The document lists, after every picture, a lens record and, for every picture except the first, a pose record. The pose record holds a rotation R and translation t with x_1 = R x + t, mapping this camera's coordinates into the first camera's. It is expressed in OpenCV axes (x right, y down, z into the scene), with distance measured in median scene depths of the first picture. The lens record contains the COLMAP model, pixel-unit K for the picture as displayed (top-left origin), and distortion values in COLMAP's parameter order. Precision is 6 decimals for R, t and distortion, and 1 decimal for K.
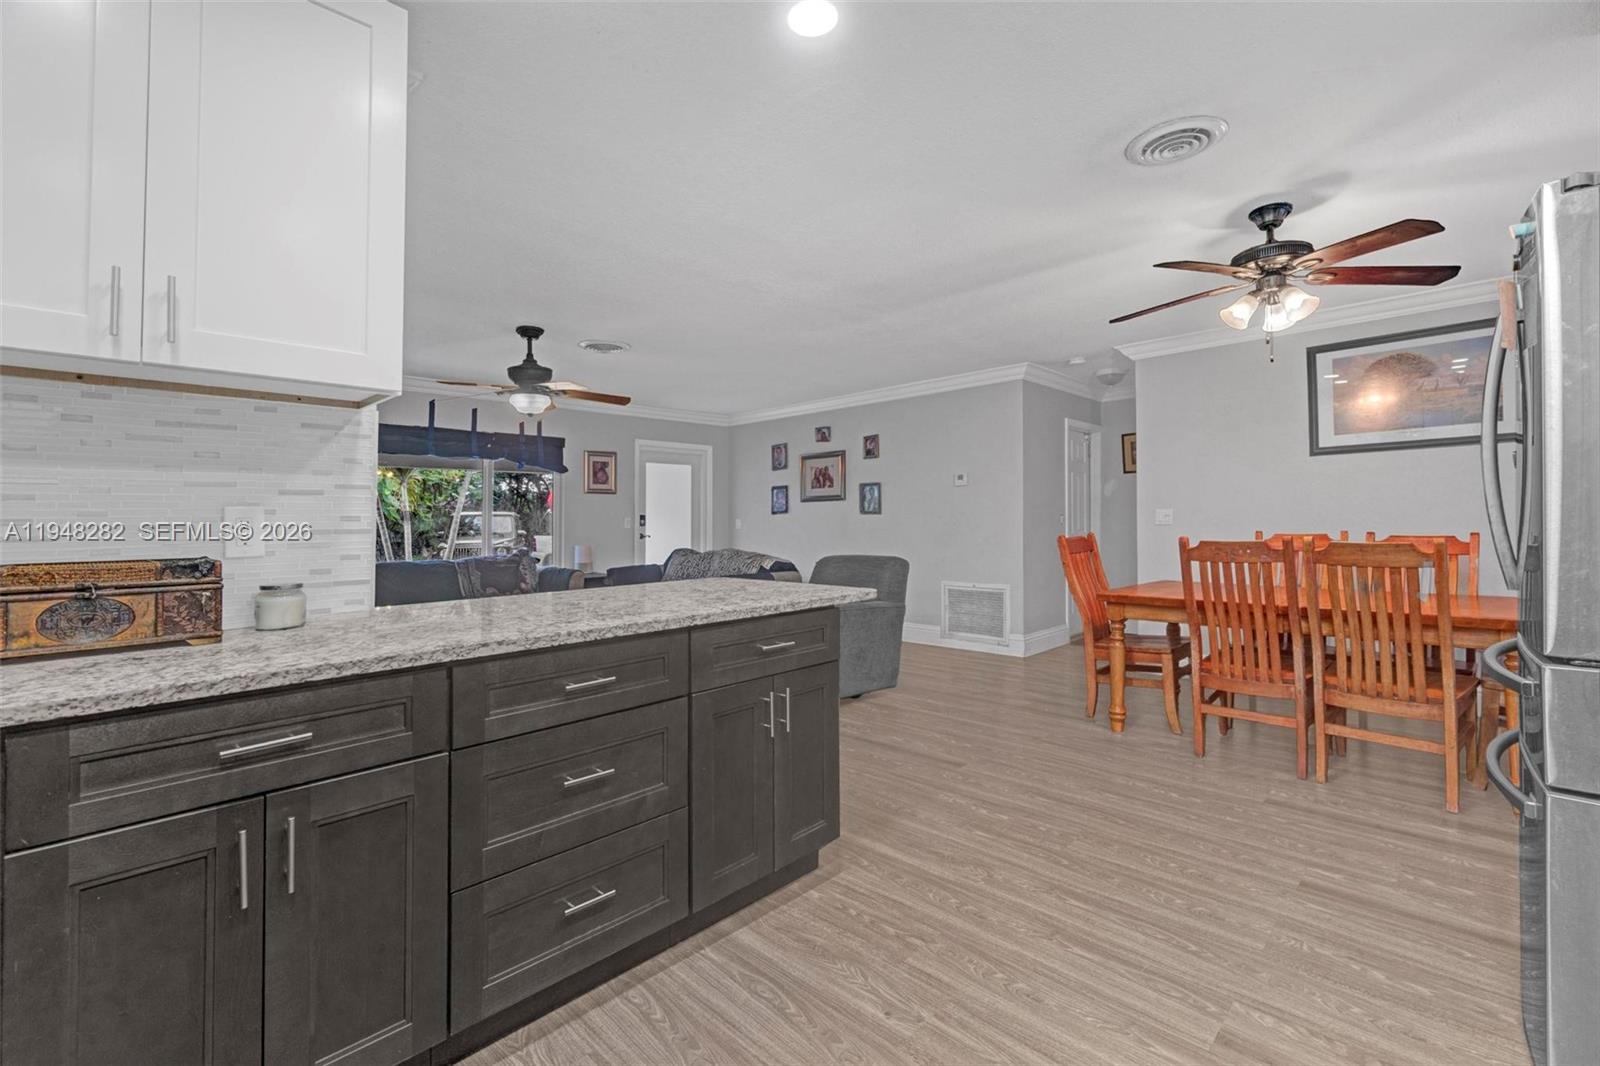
lens RADIAL K [[696.7, 0, 797.4], [0, 696.7, 512.9], [0, 0, 1]] dist [0.002447, 0.000224]
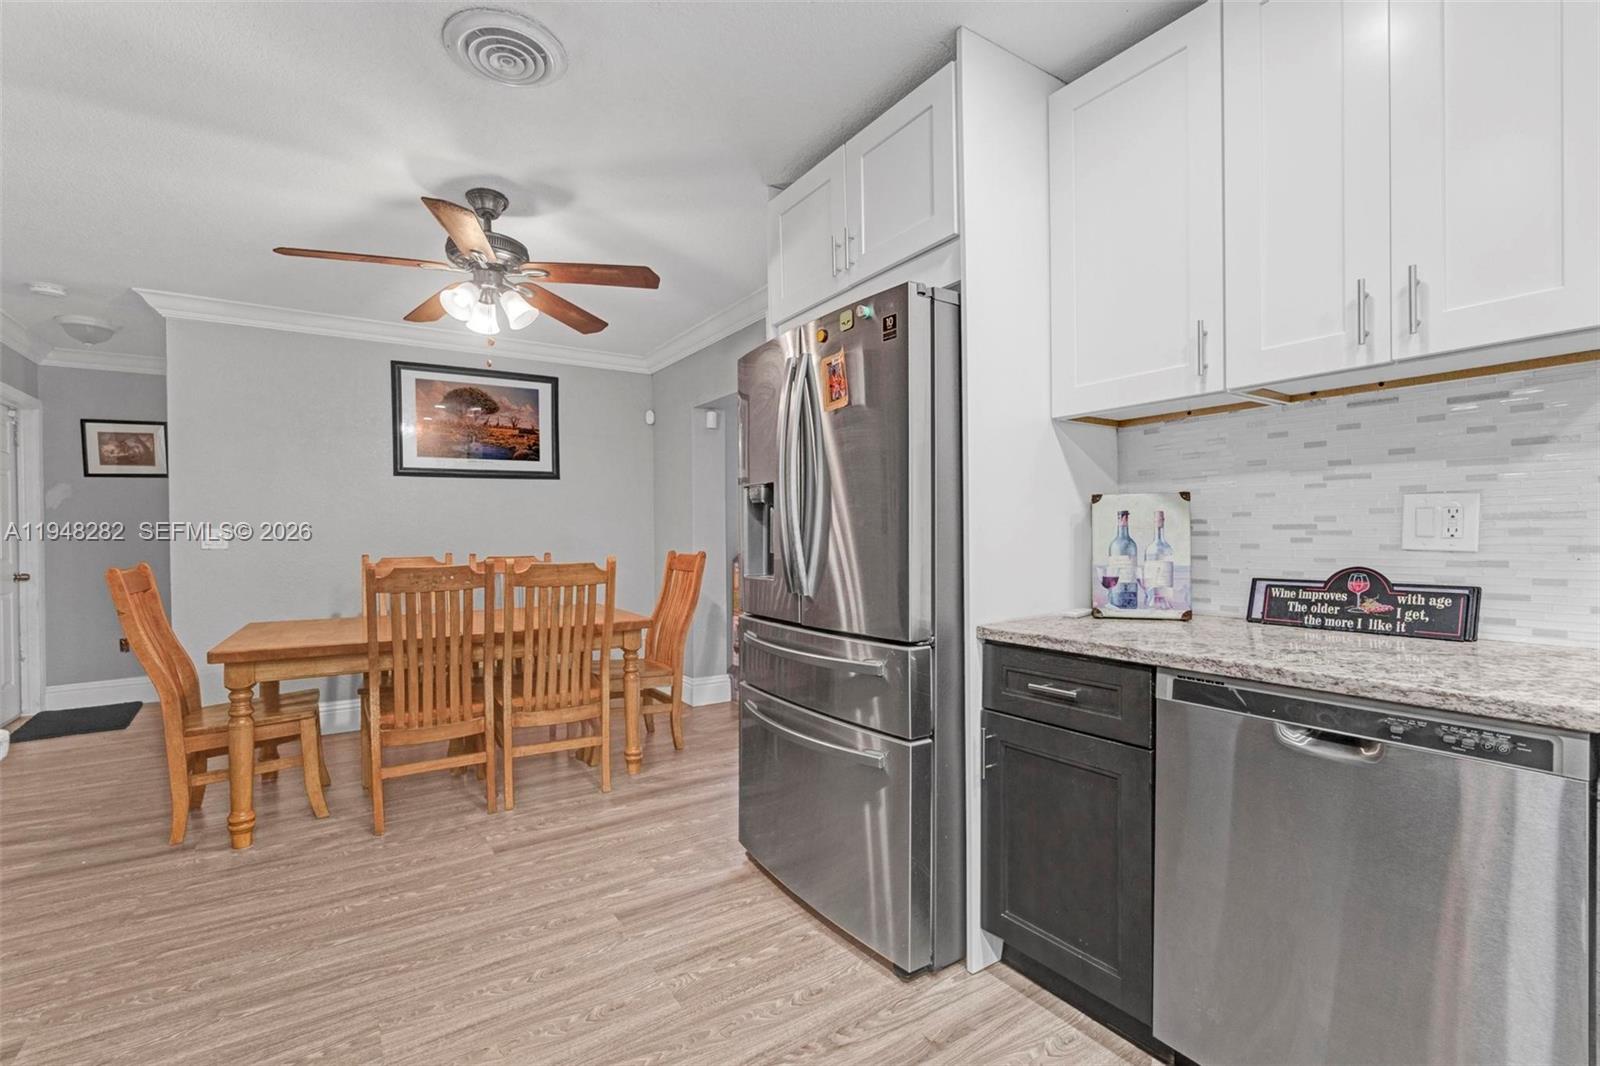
lens RADIAL K [[699.9, 0, 796.6], [0, 699.9, 551.6], [0, 0, 1]] dist [-0.001391, -0.000145]
pose [[0.227604, -0.013488, 0.973660, -0.116701], [-0.006456, 0.999861, 0.015360, 0.006926], [-0.973732, -0.009782, 0.227486, 0.404635]]
